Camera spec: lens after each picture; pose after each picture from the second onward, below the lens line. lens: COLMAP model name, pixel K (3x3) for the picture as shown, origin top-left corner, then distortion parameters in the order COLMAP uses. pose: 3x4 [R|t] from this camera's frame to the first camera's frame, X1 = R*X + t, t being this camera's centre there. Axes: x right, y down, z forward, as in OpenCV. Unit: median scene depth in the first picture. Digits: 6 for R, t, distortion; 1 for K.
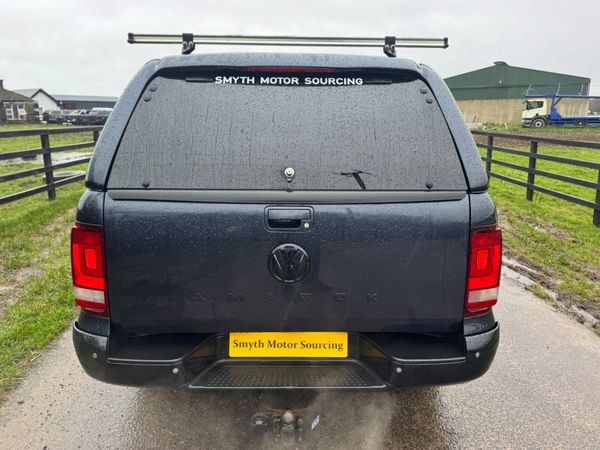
lens RADIAL K [[474.0, 0, 300.0], [0, 474.0, 225.0], [0, 0, 1]] dist [0.117786, -0.181525]
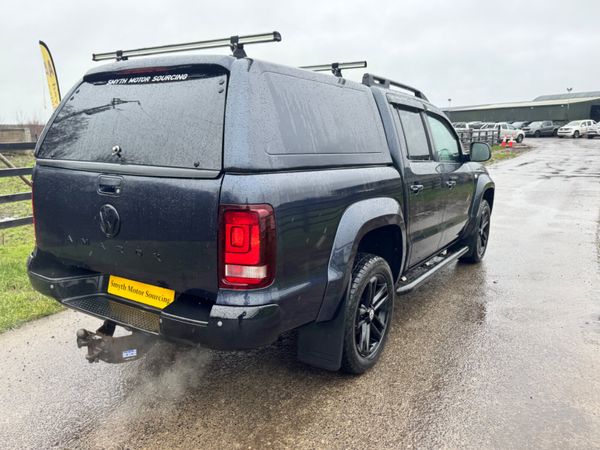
lens RADIAL K [[474.0, 0, 300.0], [0, 474.0, 225.0], [0, 0, 1]] dist [0.117786, -0.181525]
pose [[0.829514, 0.102670, -0.548967, 1.055490], [-0.118415, 0.992941, 0.006774, 0.021935], [0.545787, 0.059387, 0.835817, 0.187468]]
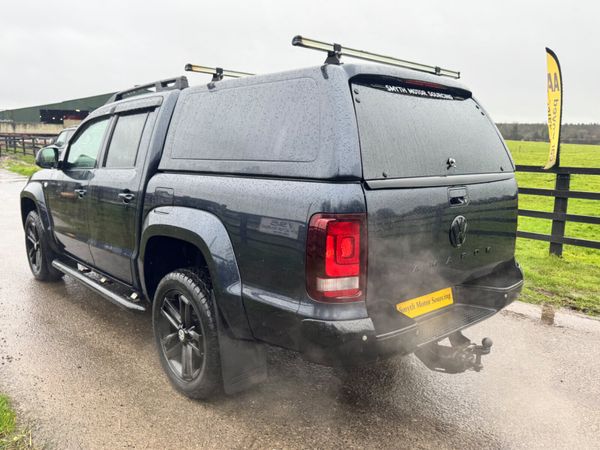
lens RADIAL K [[457.2, 0, 300.0], [0, 457.2, 225.0], [0, 0, 1]] dist [0.107140, 0.262155]
pose [[0.759044, -0.099441, 0.643400, -1.113586], [0.133541, 0.991034, -0.004374, 0.011234], [-0.637196, 0.089240, 0.765517, 0.282663]]
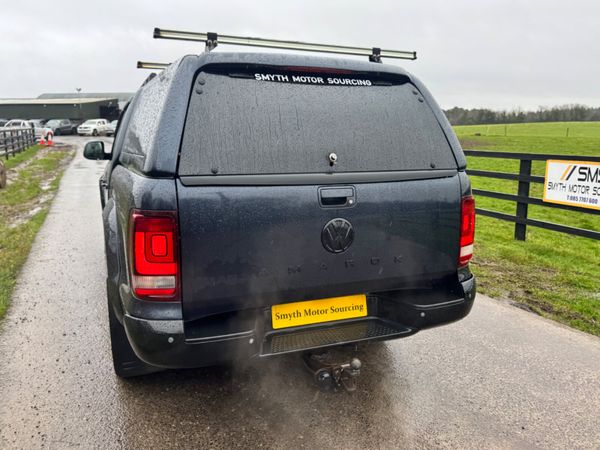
lens RADIAL K [[474.0, 0, 300.0], [0, 474.0, 225.0], [0, 0, 1]] dist [0.117786, -0.181525]
pose [[0.932807, -0.067278, 0.354041, -0.492927], [0.075988, 0.997051, -0.010740, 0.057758], [-0.352274, 0.036922, 0.935168, -0.055144]]
